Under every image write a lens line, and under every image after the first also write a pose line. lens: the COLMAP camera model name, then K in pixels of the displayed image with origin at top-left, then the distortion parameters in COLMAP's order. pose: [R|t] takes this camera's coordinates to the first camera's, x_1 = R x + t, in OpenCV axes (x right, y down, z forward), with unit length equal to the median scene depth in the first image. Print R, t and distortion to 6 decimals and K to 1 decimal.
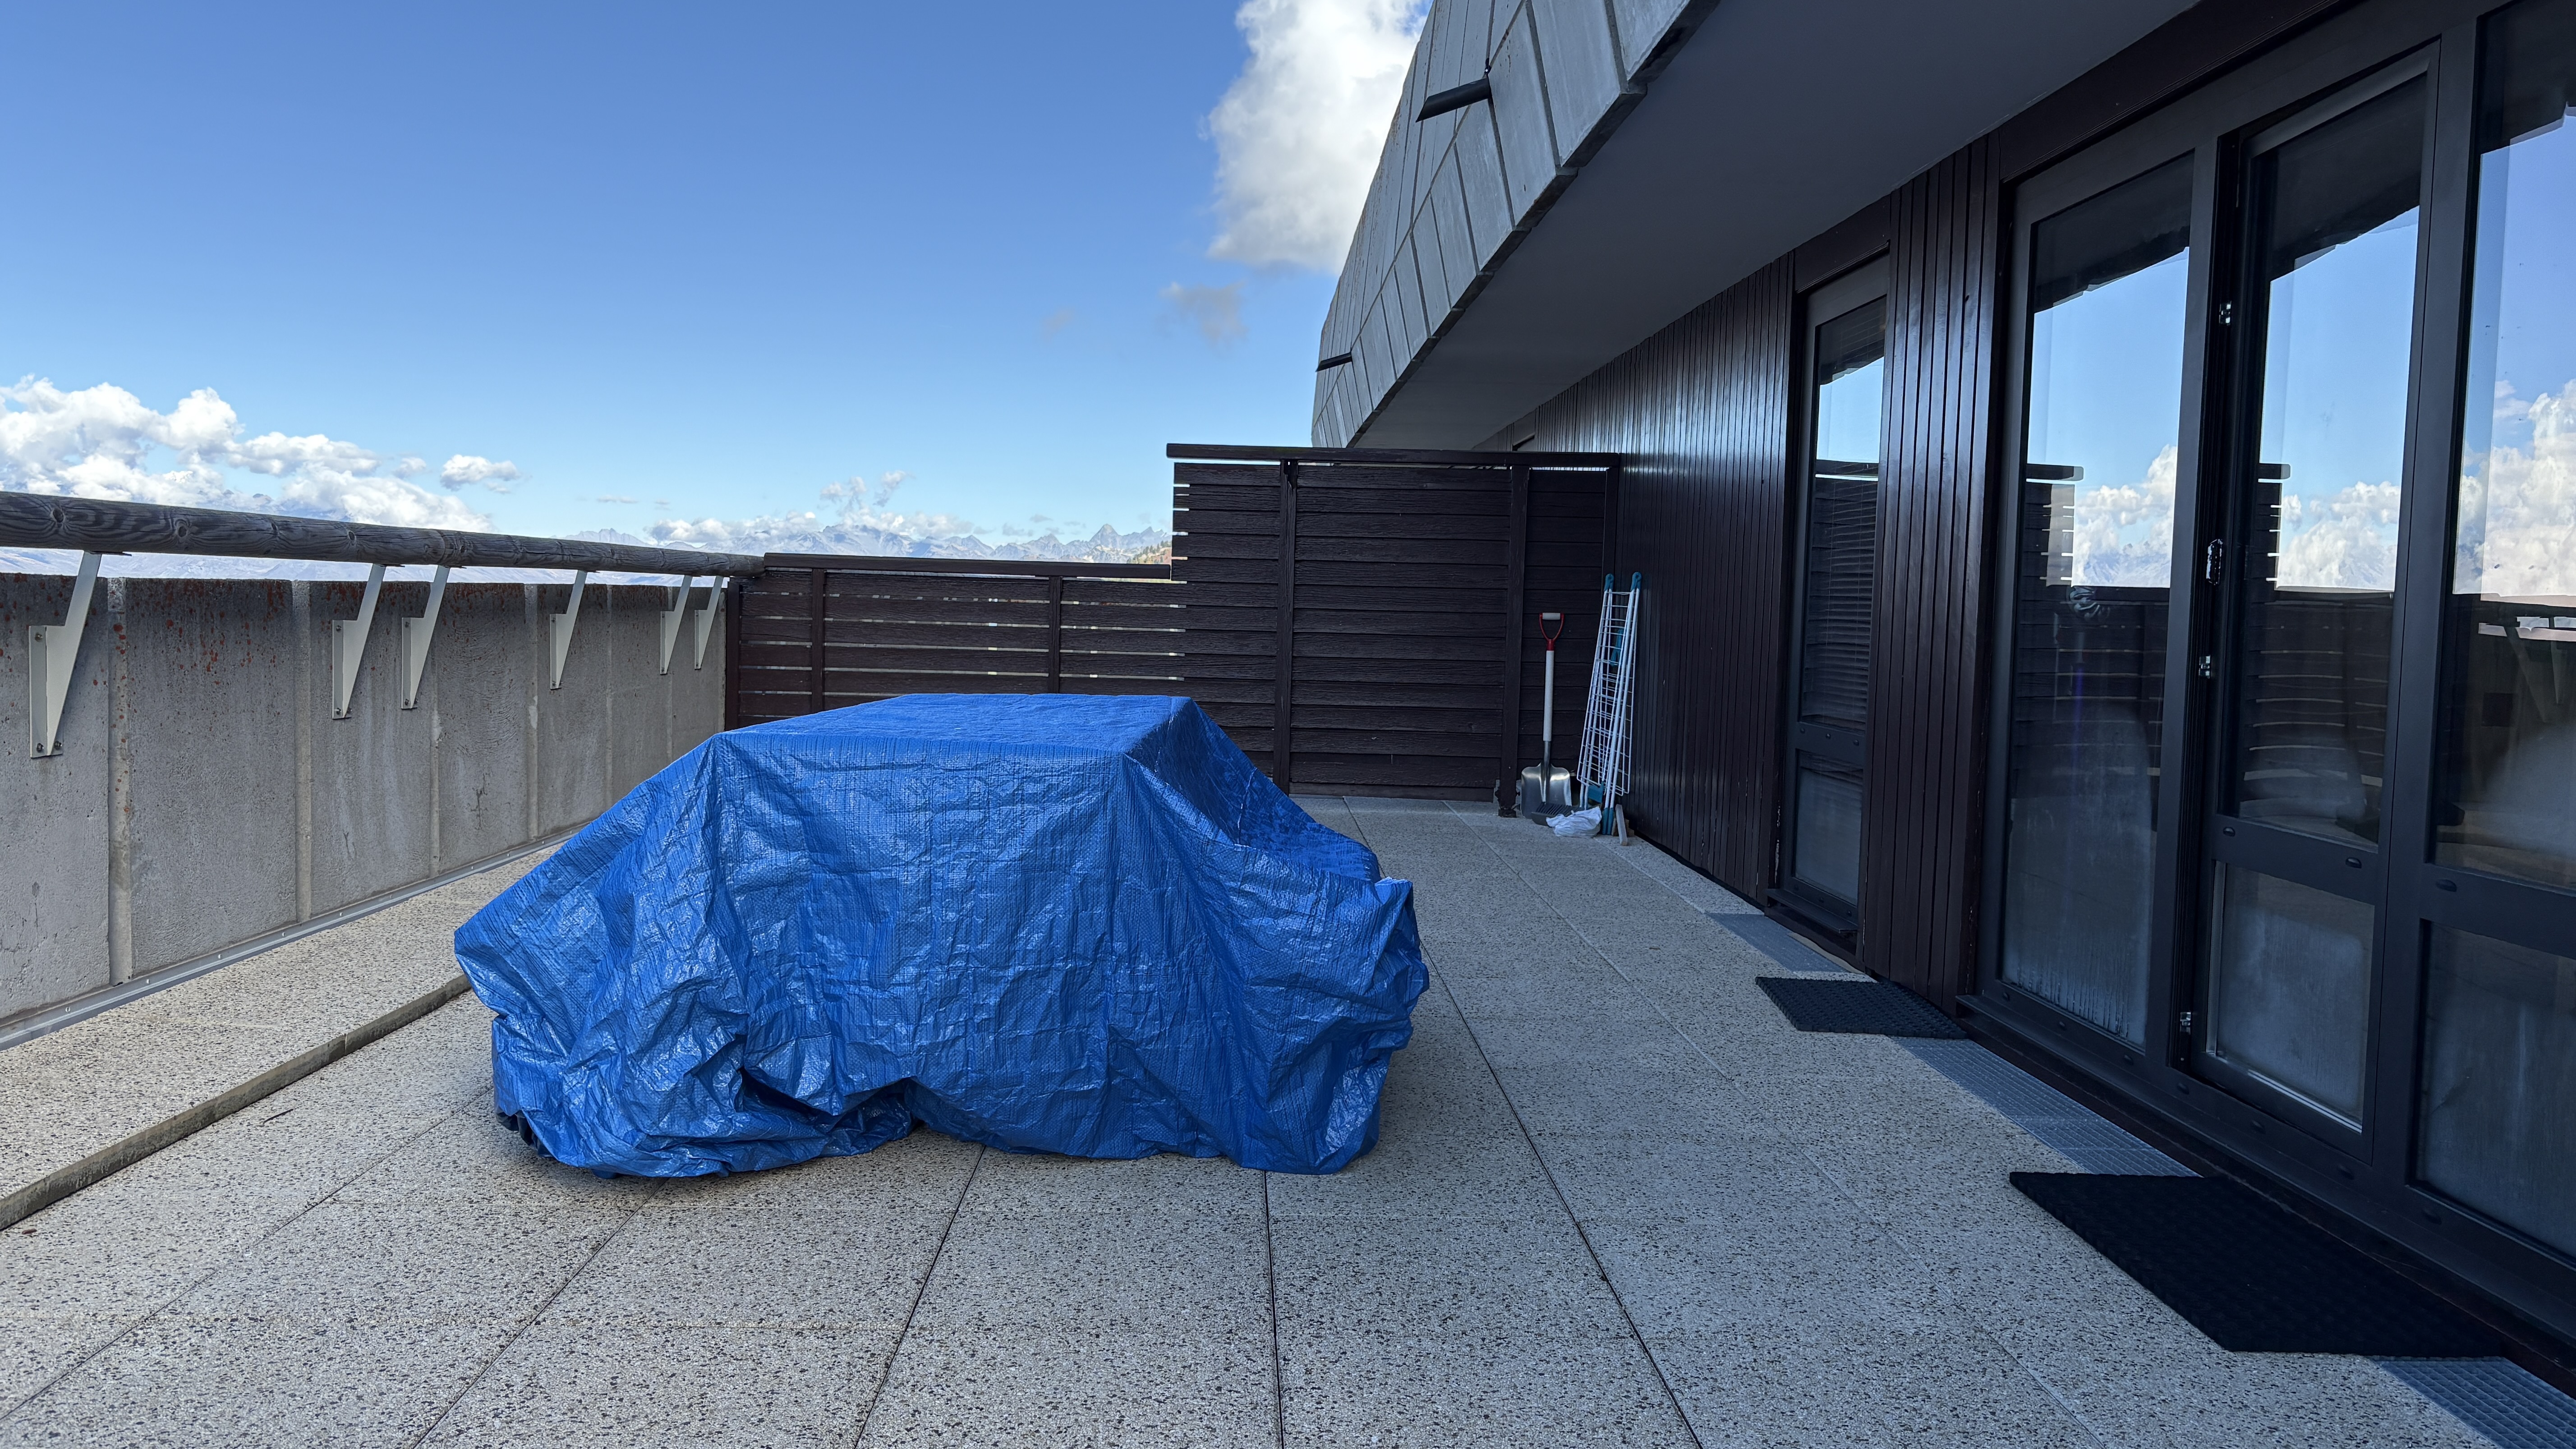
lens RADIAL K [[1959.1, 0, 1288.2], [0, 1959.1, 720.7], [0, 0, 1]] dist [-0.001010, -0.000444]
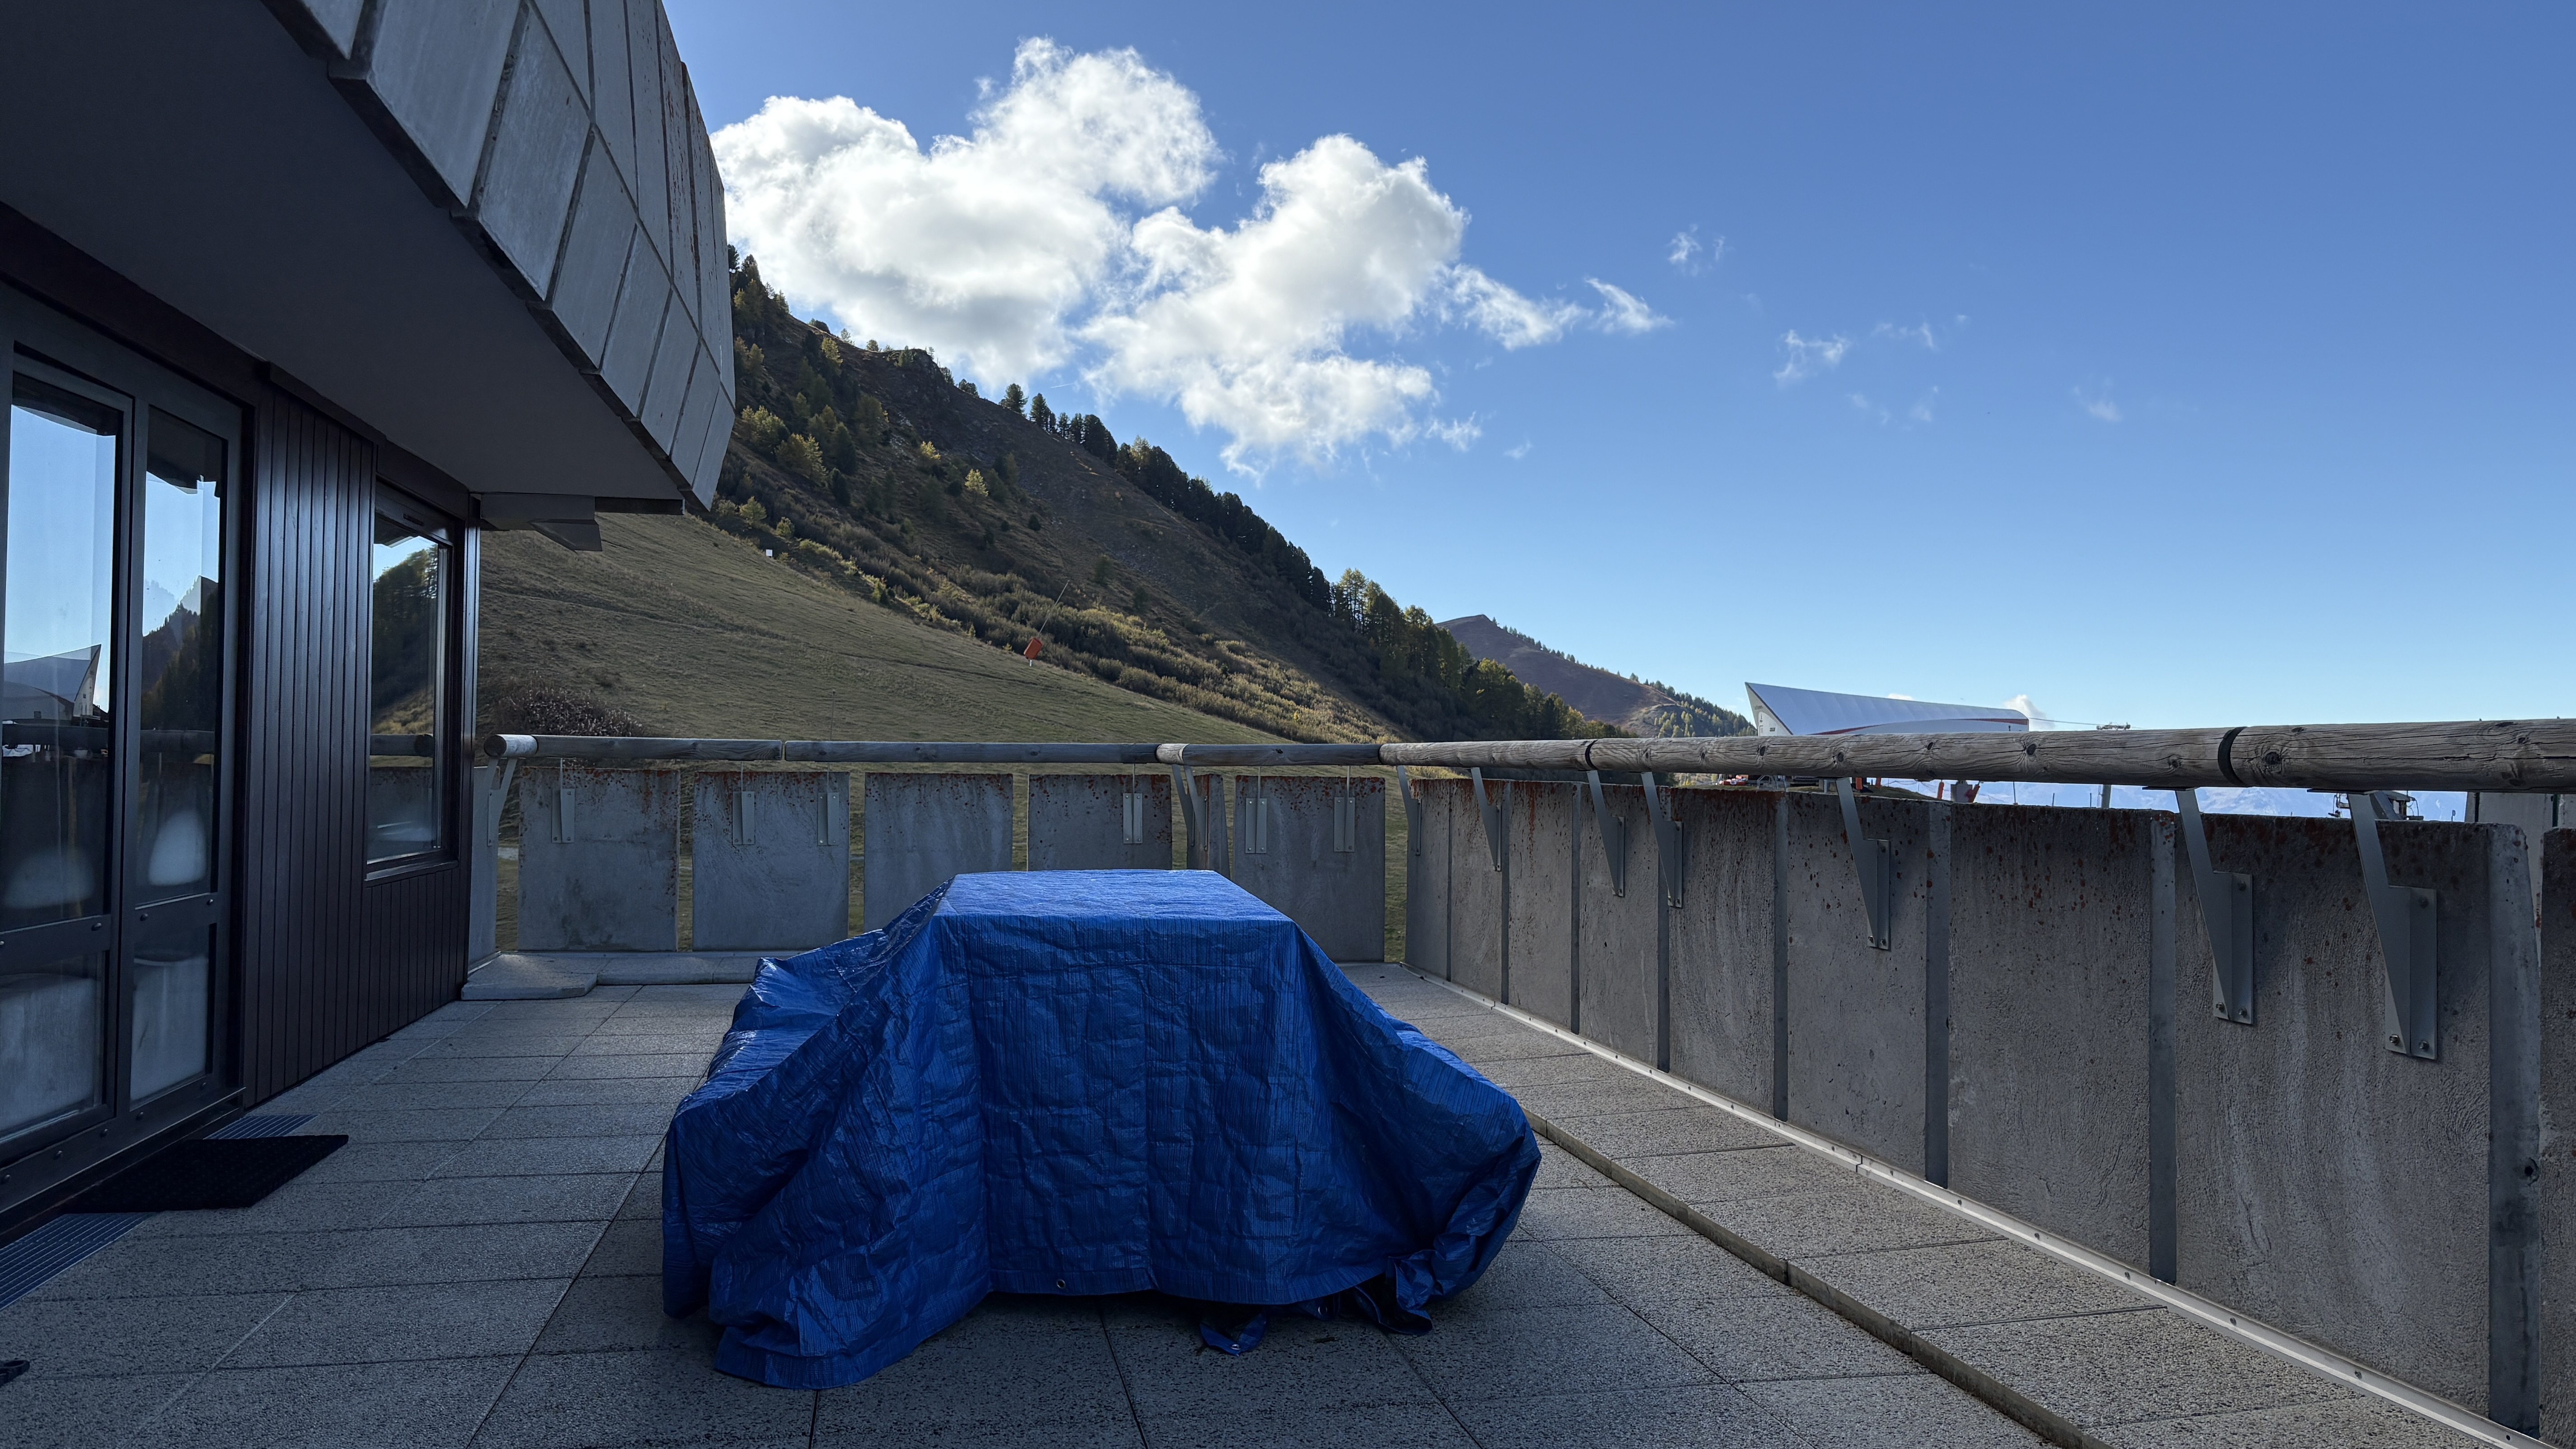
lens RADIAL K [[1959.1, 0, 1289.7], [0, 1959.1, 724.5], [0, 0, 1]] dist [-0.001010, -0.000444]
pose [[-0.985939, -0.046791, -0.160421, -0.064642], [-0.053414, 0.997878, 0.037222, -0.122964], [0.158339, 0.045267, -0.986347, 1.806500]]
